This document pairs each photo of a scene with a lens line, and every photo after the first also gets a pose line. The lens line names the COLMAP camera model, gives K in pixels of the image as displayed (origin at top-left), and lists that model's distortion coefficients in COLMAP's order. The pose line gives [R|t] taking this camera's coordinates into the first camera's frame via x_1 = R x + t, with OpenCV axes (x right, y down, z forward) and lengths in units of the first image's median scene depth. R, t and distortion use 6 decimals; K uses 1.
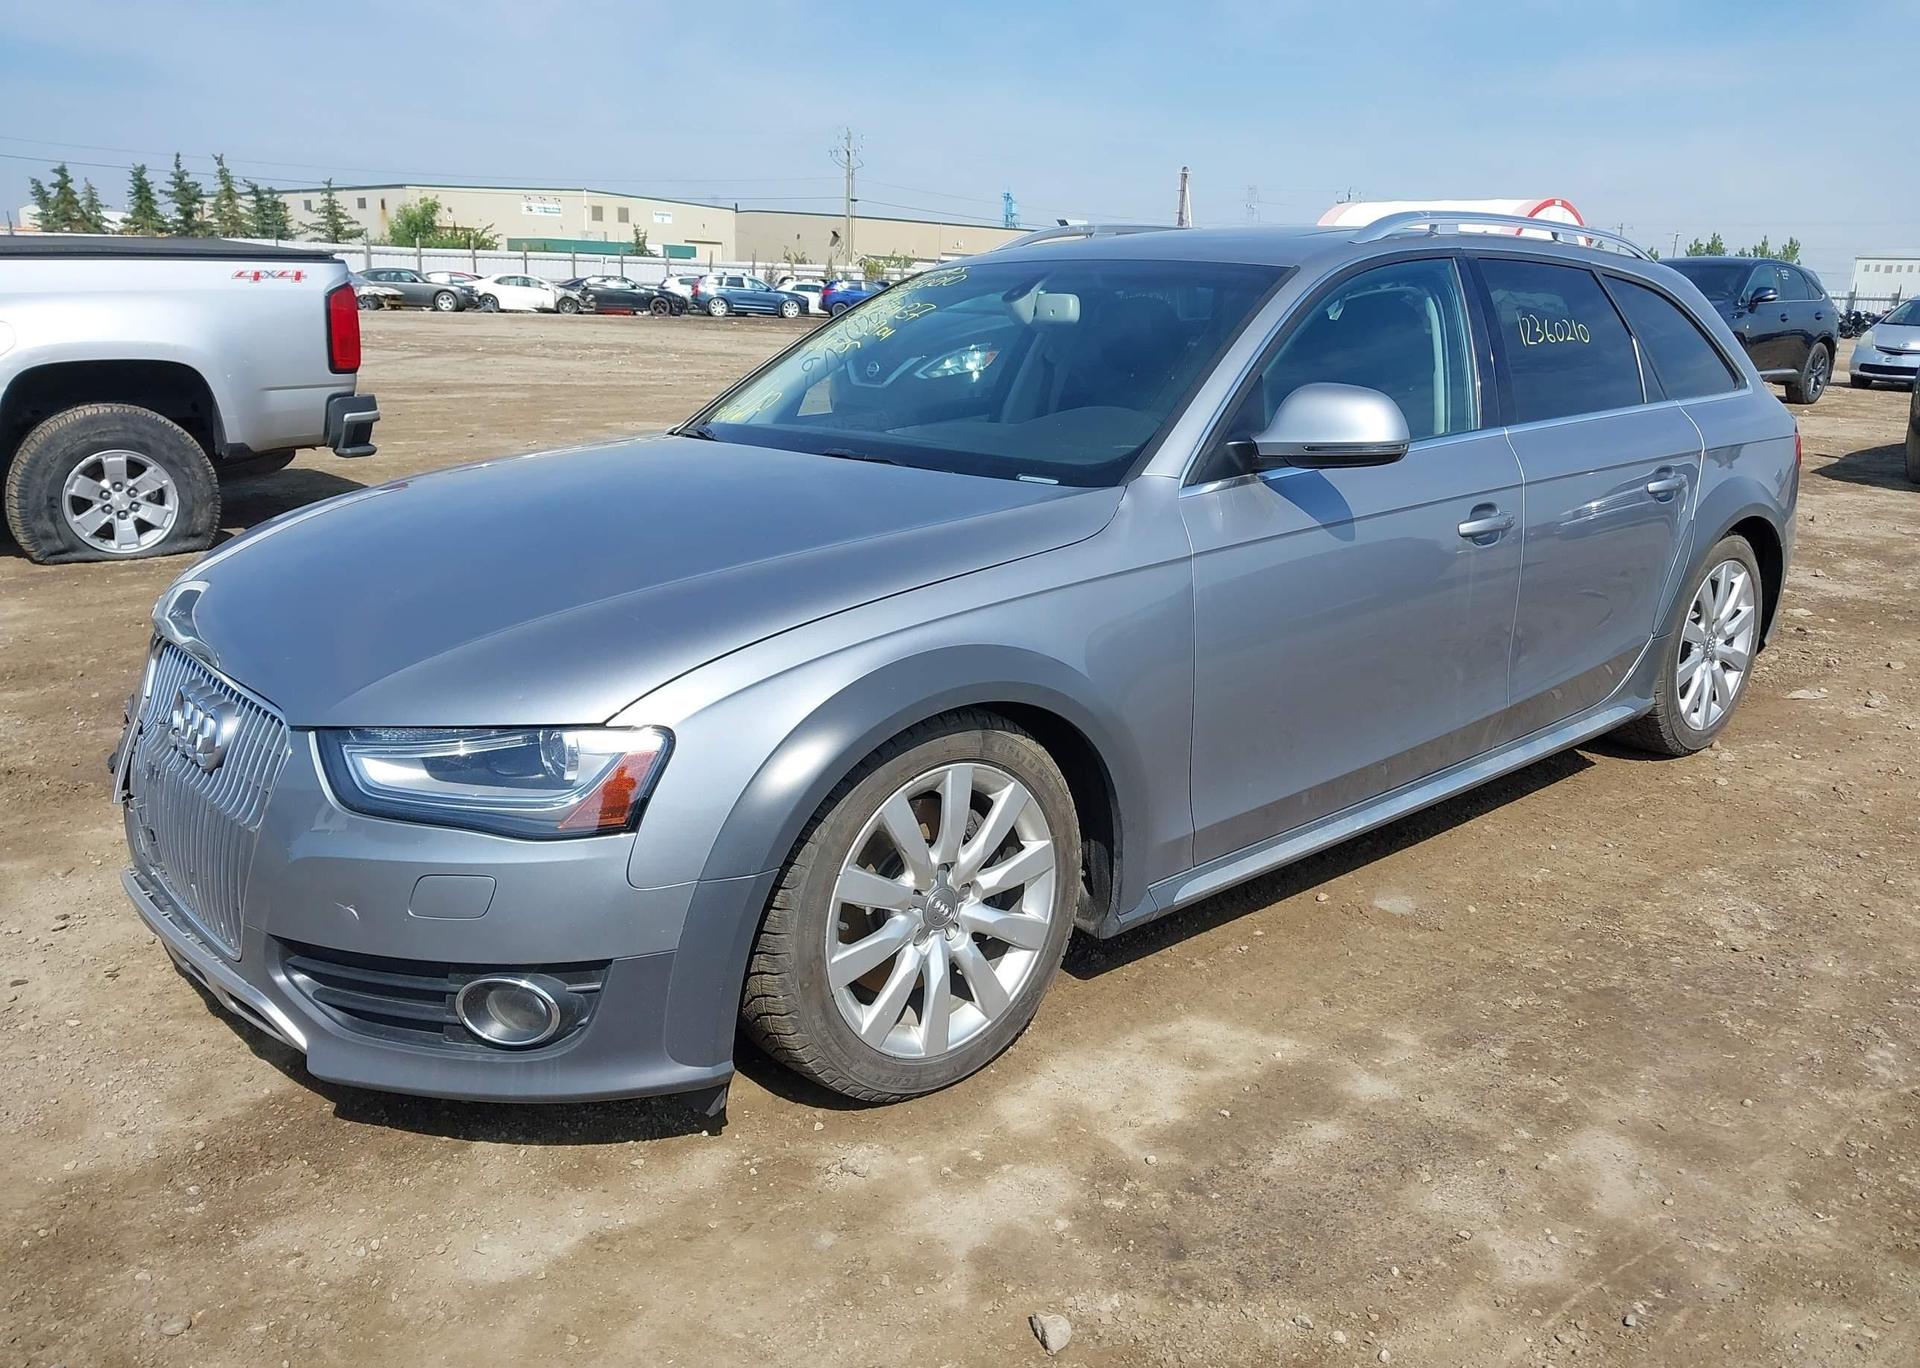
lens RADIAL K [[1535.4, 0, 954.0], [0, 1535.4, 719.1], [0, 0, 1]] dist [-0.048559, 0.084530]
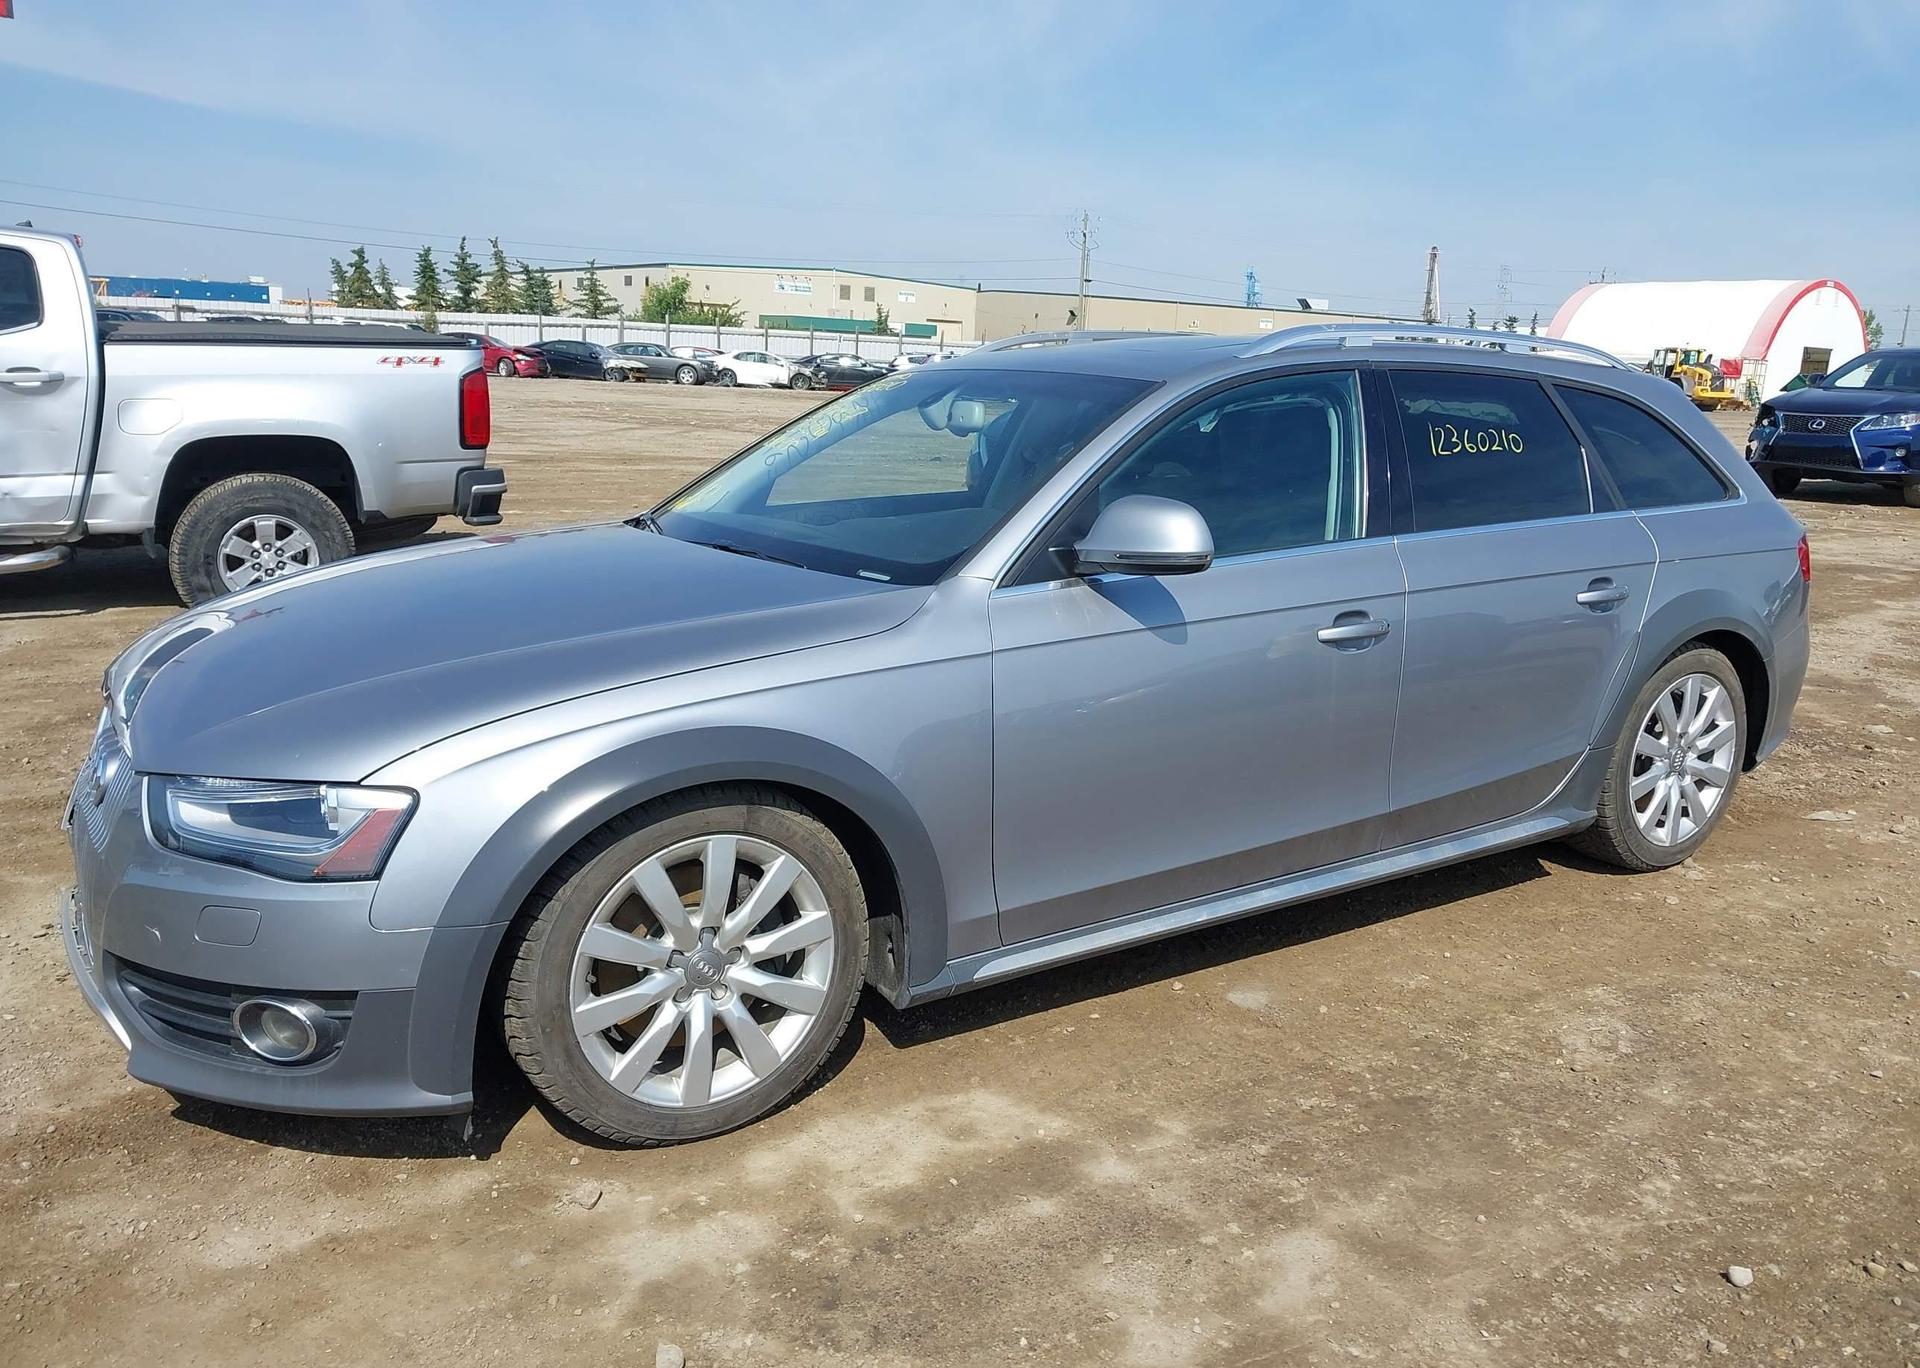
lens RADIAL K [[1519.8, 0, 956.0], [0, 1519.8, 722.8], [0, 0, 1]] dist [0.014450, -0.022670]
pose [[0.987988, 0.045201, -0.147769, 0.178638], [-0.051611, 0.997873, -0.039831, -0.009108], [0.145654, 0.046979, 0.988219, -0.029515]]
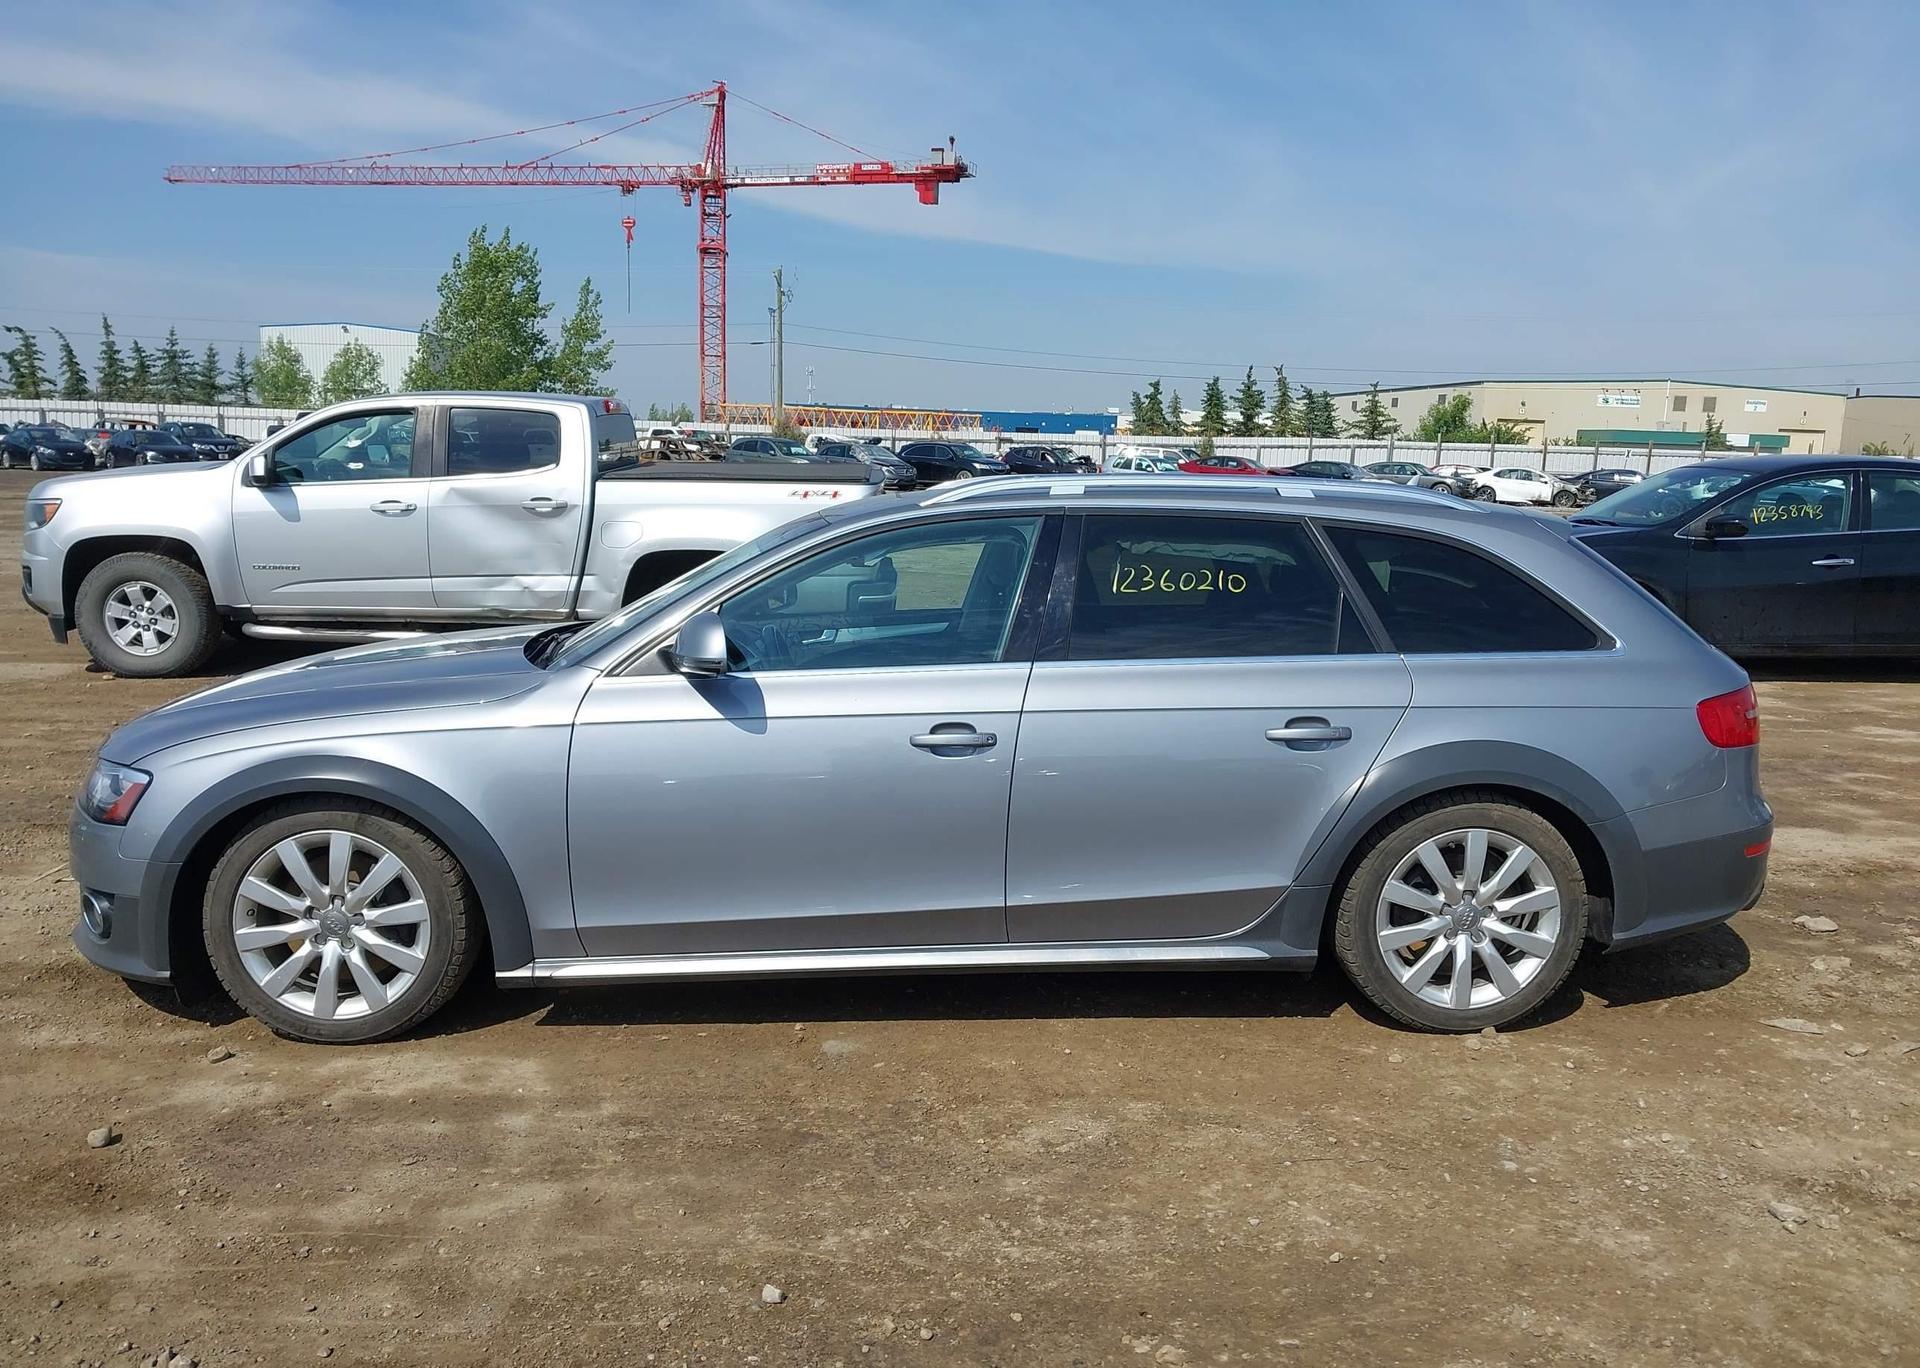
lens RADIAL K [[1519.8, 0, 956.0], [0, 1519.8, 722.8], [0, 0, 1]] dist [0.014450, -0.022670]
pose [[0.772778, 0.102946, -0.626271, 0.812522], [-0.173916, 0.983335, -0.052960, -0.060081], [0.610383, 0.149845, 0.777804, 0.087957]]
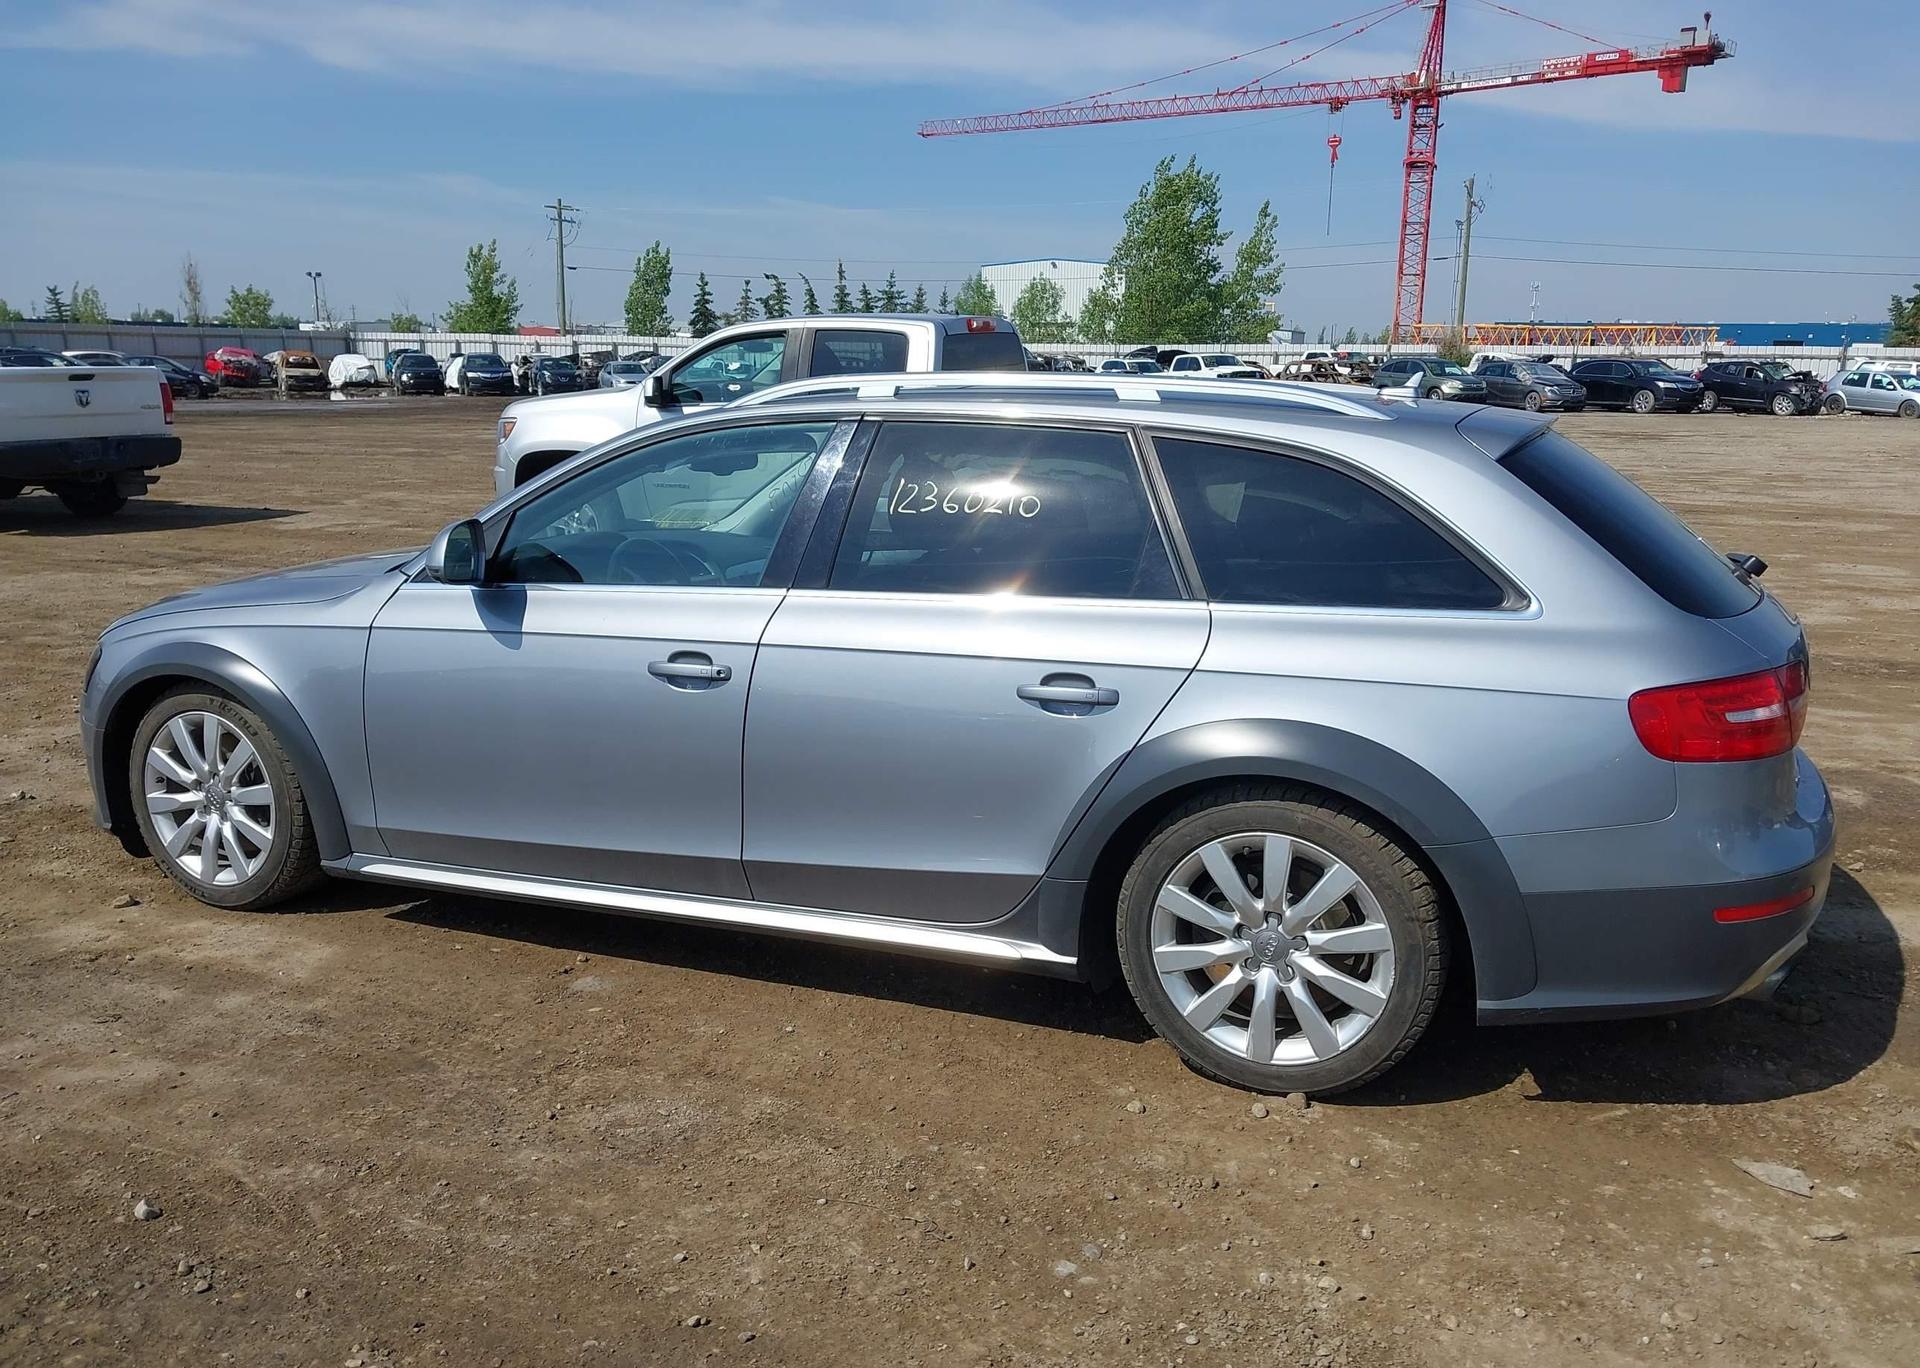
lens RADIAL K [[1484.1, 0, 963.7], [0, 1484.1, 724.3], [0, 0, 1]] dist [0.048774, -0.064497]
pose [[0.417971, 0.189150, -0.888551, 1.023709], [-0.241561, 0.966014, 0.092010, -0.176095], [0.875756, 0.176182, 0.449457, 0.552564]]
